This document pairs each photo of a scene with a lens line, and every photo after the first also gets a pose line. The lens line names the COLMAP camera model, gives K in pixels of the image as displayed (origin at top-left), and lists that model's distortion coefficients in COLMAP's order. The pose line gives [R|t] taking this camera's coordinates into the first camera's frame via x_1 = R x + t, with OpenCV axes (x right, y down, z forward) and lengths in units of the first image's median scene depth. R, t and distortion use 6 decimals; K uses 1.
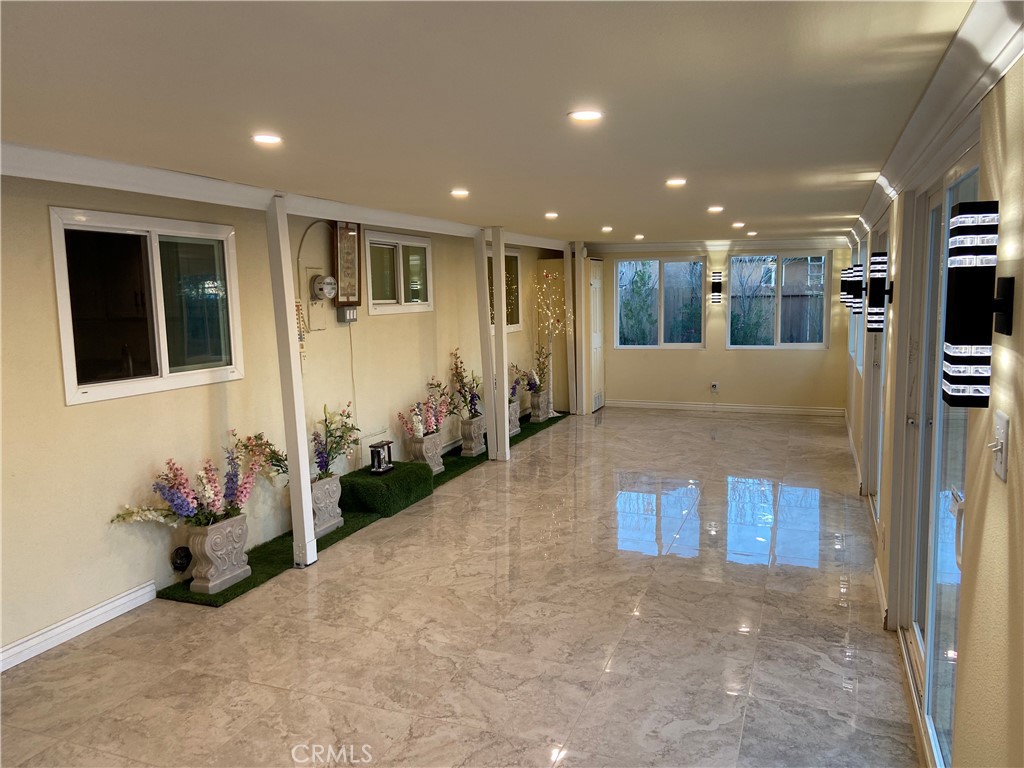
lens RADIAL K [[770.8, 0, 514.6], [0, 770.8, 385.4], [0, 0, 1]] dist [0.118582, -0.158244]
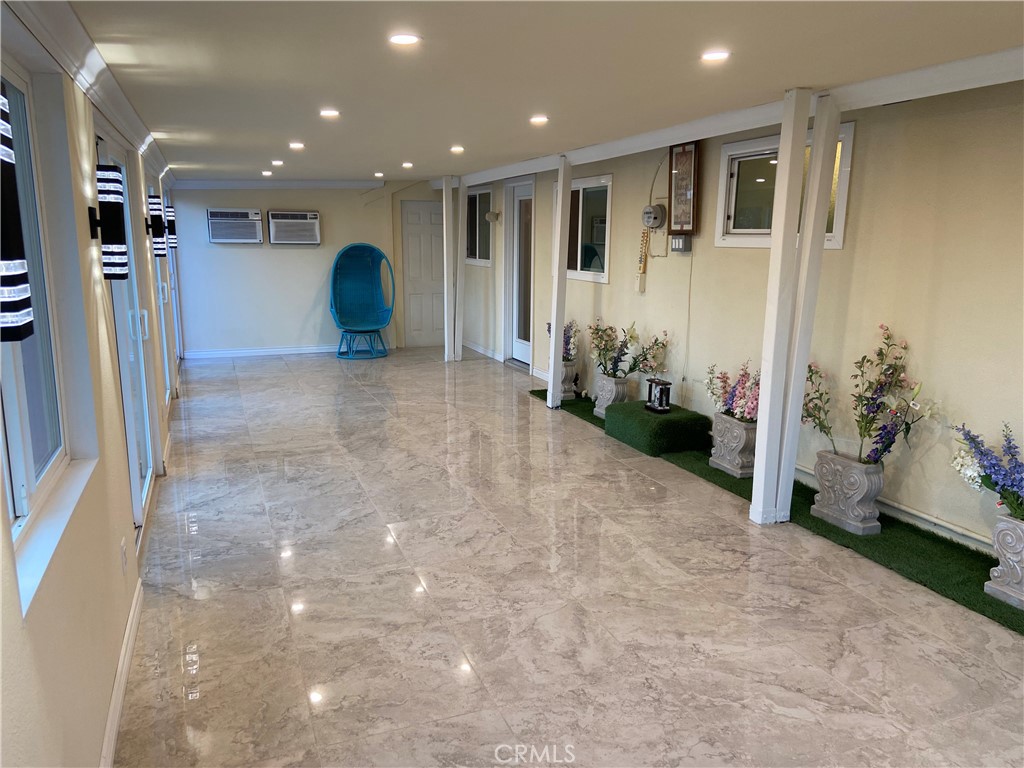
lens RADIAL K [[781.3, 0, 511.0], [0, 781.3, 410.0], [0, 0, 1]] dist [0.004916, 0.236706]
pose [[-0.746488, 0.163779, -0.644928, 0.619335], [-0.069287, 0.944834, 0.320139, -0.196116], [0.661781, 0.283665, -0.693959, 1.616136]]
